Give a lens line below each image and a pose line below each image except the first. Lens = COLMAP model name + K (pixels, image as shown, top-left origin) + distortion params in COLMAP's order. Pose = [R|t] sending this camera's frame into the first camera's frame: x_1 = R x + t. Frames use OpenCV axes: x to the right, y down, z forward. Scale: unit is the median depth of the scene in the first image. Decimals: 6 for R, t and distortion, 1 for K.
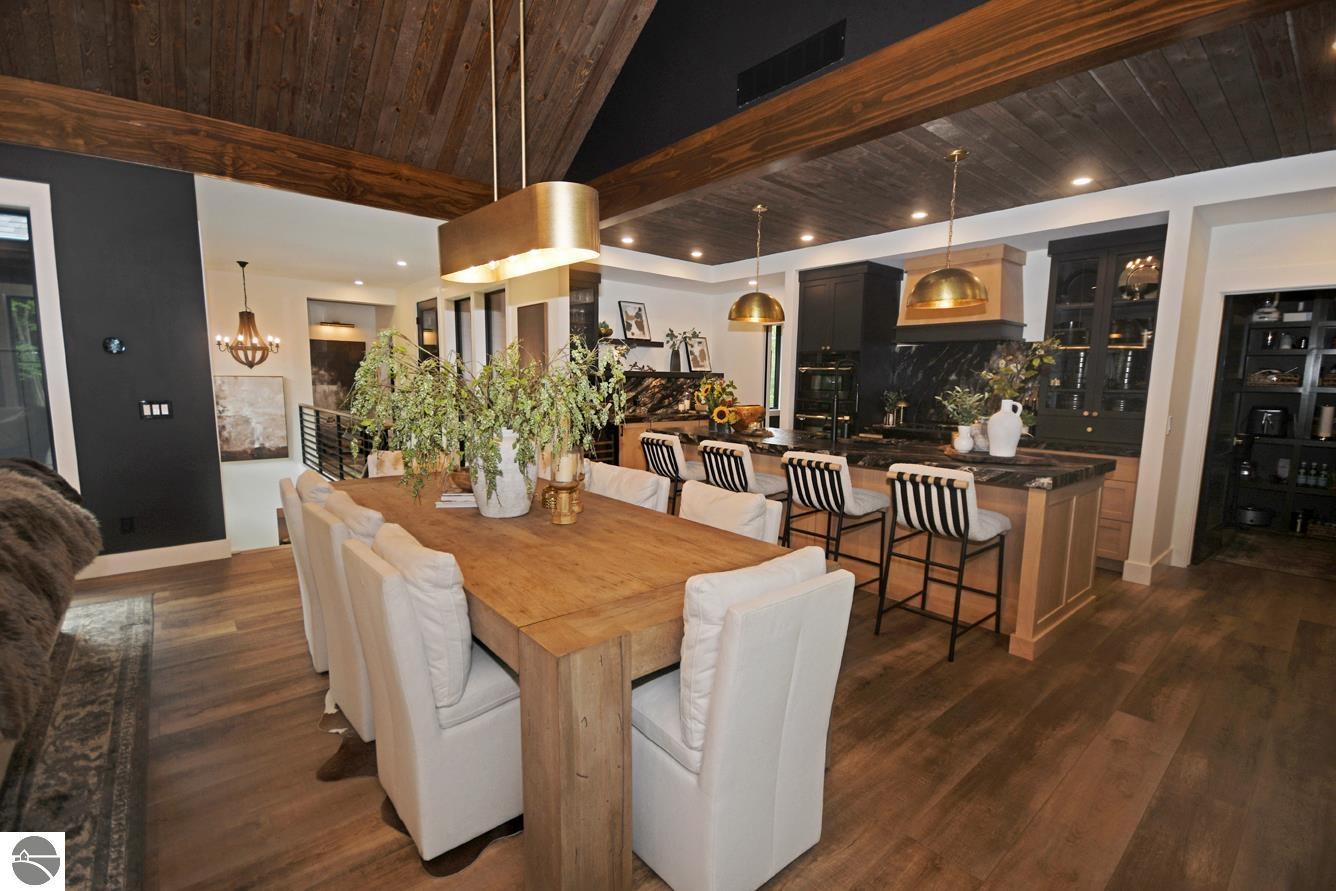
lens RADIAL K [[588.6, 0, 673.4], [0, 588.6, 455.4], [0, 0, 1]] dist [0.011988, -0.012808]
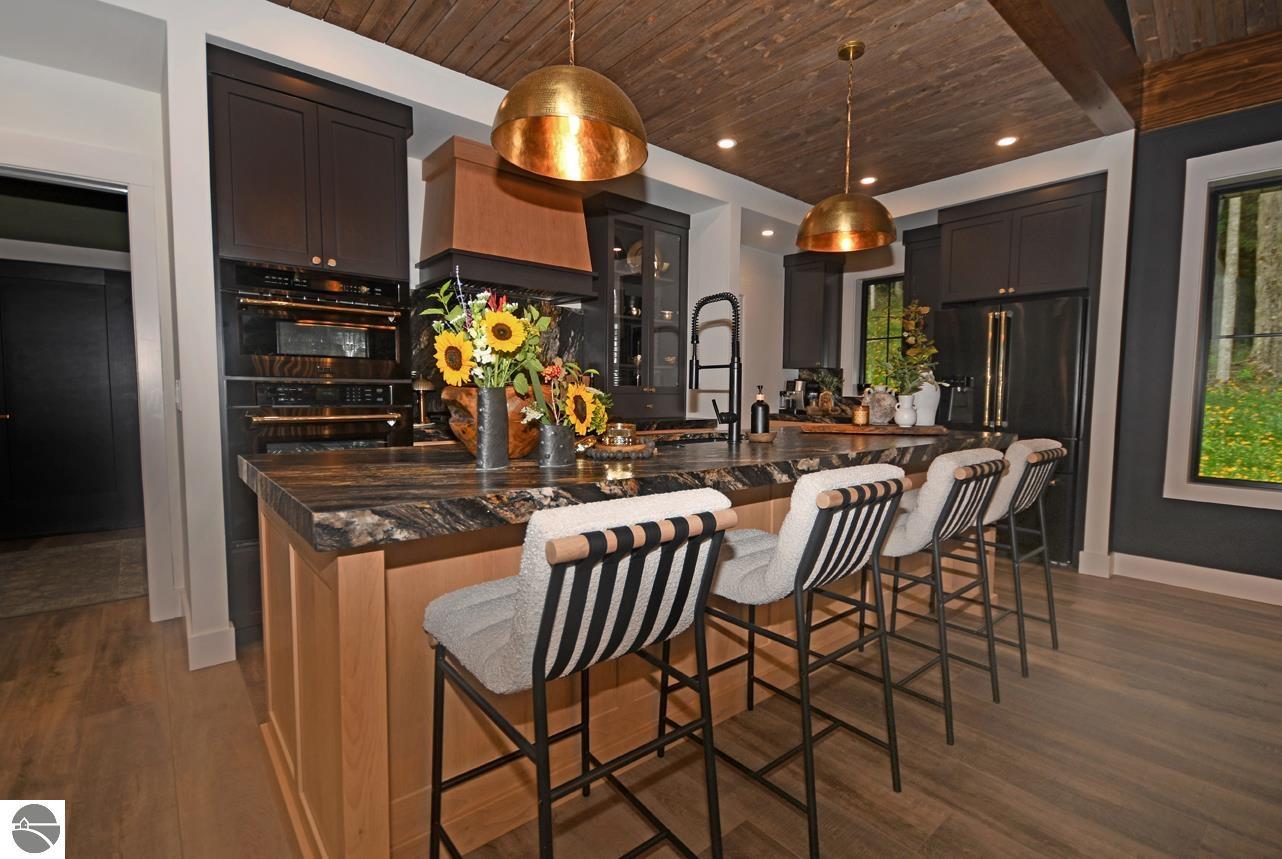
lens RADIAL K [[588.0, 0, 659.1], [0, 588.0, 433.5], [0, 0, 1]] dist [0.012898, -0.012753]
pose [[-0.010905, -0.085345, 0.996292, -0.202930], [0.119545, 0.989094, 0.086036, -0.064555], [-0.992769, 0.120040, -0.000584, 0.788988]]
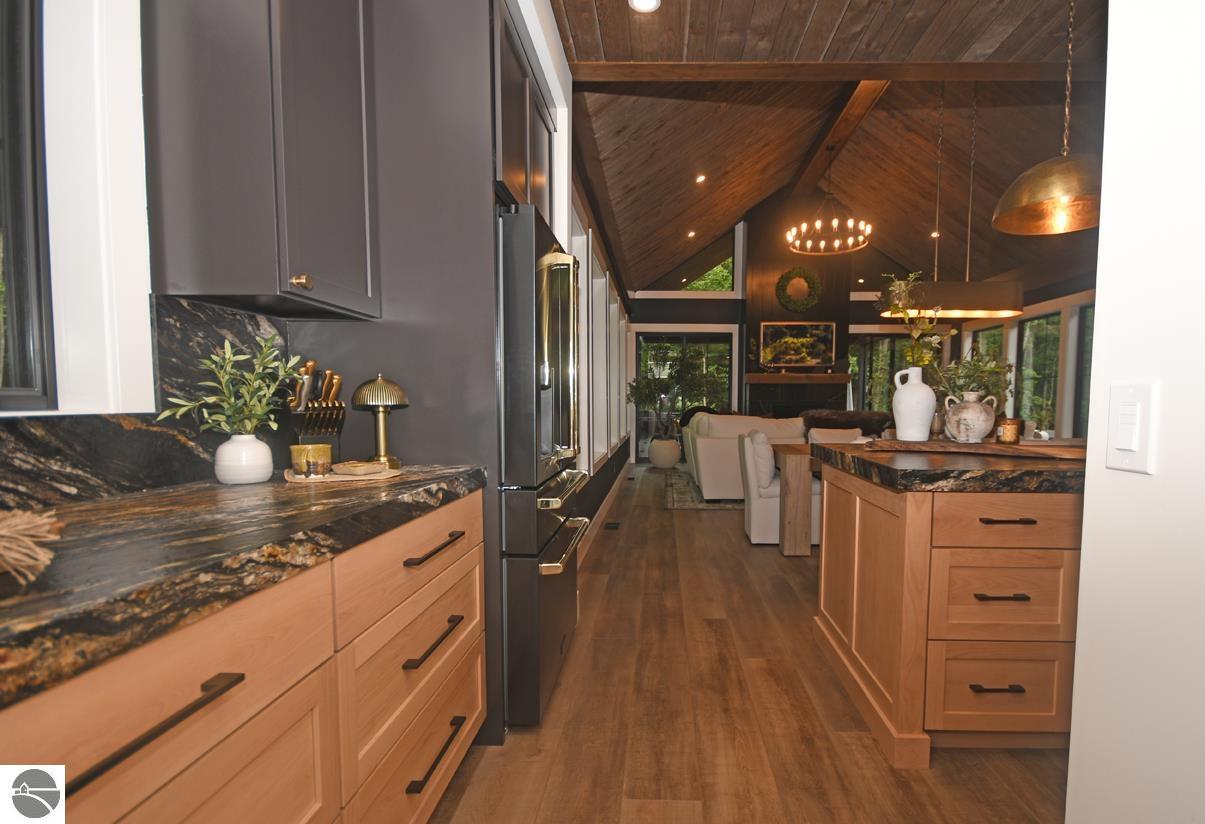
lens RADIAL K [[589.8, 0, 660.0], [0, 589.8, 443.9], [0, 0, 1]] dist [-0.002241, -0.000707]
pose [[-0.655458, 0.036974, -0.754326, 0.757719], [-0.111184, 0.983194, 0.144803, -0.038731], [0.747003, 0.178781, -0.640331, 0.697132]]
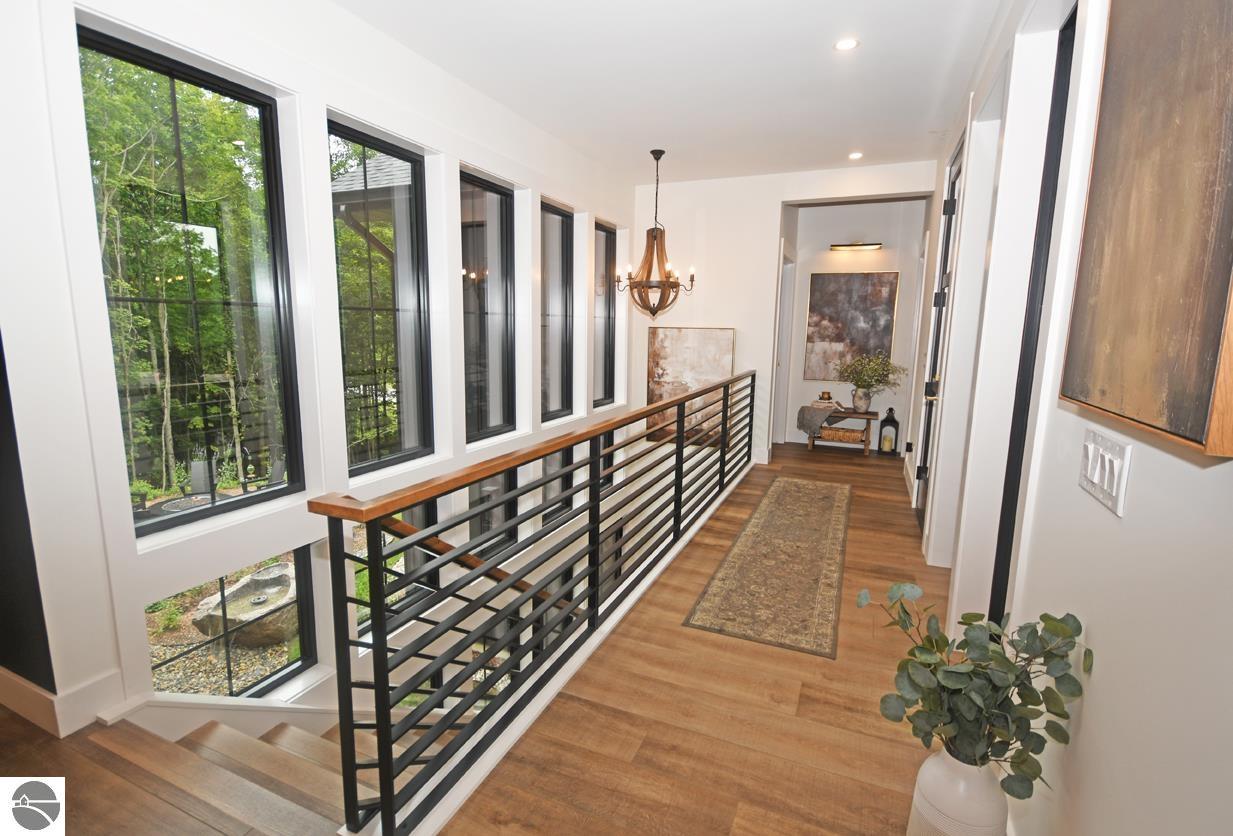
lens RADIAL K [[582.8, 0, 612.2], [0, 582.8, 419.9], [0, 0, 1]] dist [0.001759, -0.000864]
pose [[0.429037, 0.137488, -0.892762, -0.172283], [-0.123916, 0.987963, 0.092599, -0.111628], [0.894747, 0.070899, 0.440909, 0.874438]]
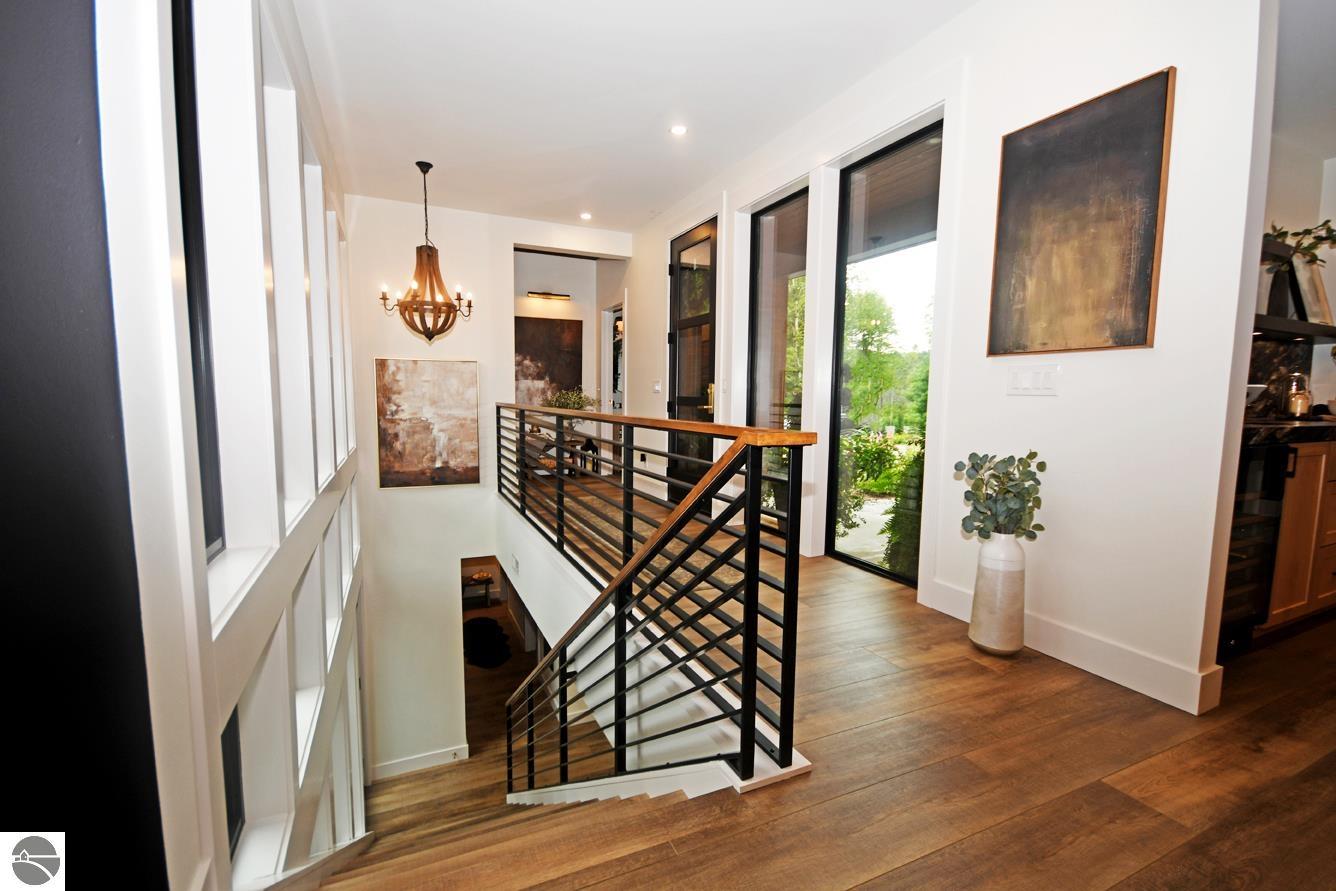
lens RADIAL K [[583.5, 0, 666.1], [0, 583.5, 456.1], [0, 0, 1]] dist [0.015234, -0.015673]
pose [[0.960258, 0.026670, -0.277836, -0.397287], [-0.034569, 0.999124, -0.023570, -0.027650], [0.276964, 0.032238, 0.960339, 0.630223]]
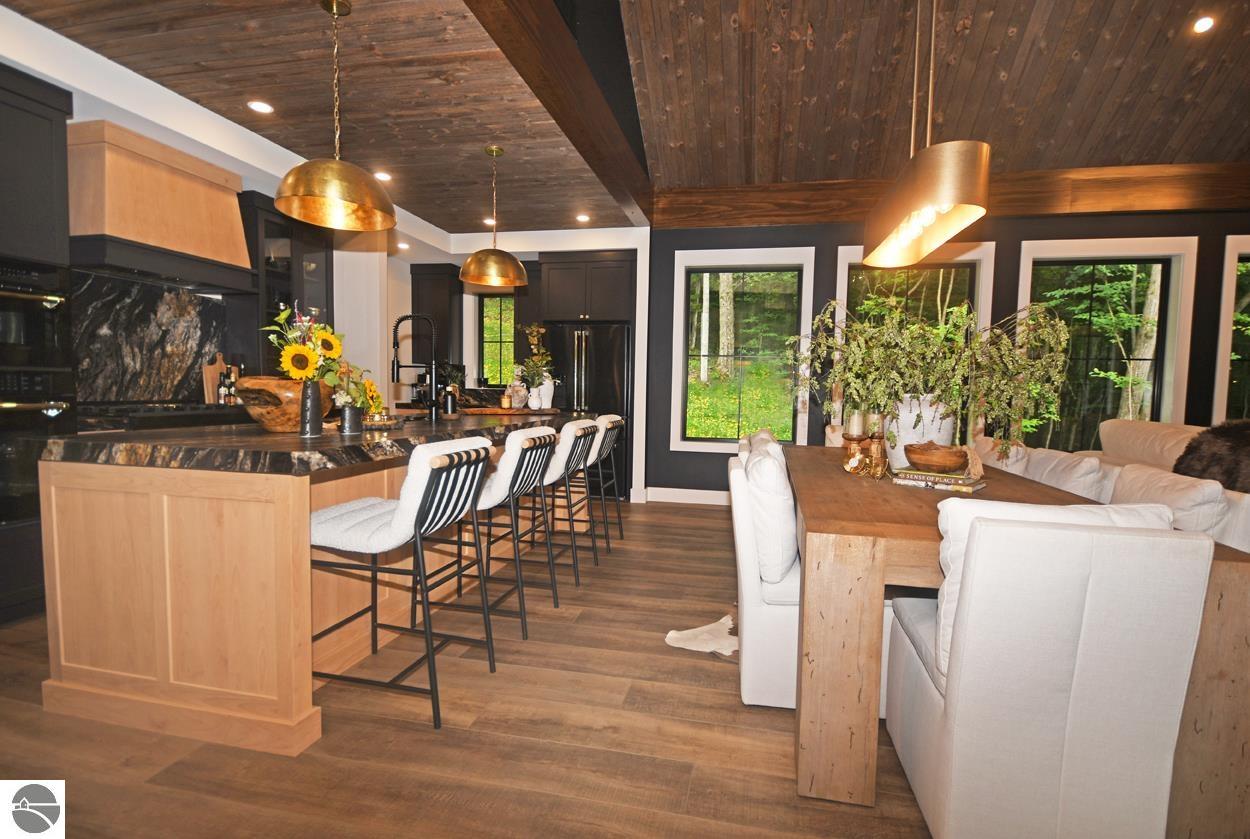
lens RADIAL K [[590.3, 0, 633.5], [0, 590.3, 423.8], [0, 0, 1]] dist [0.018090, -0.015247]
pose [[-0.604215, -0.072767, 0.793492, -0.373437], [0.075058, 0.986196, 0.147592, -0.084547], [-0.793279, 0.148735, -0.590412, 0.923299]]
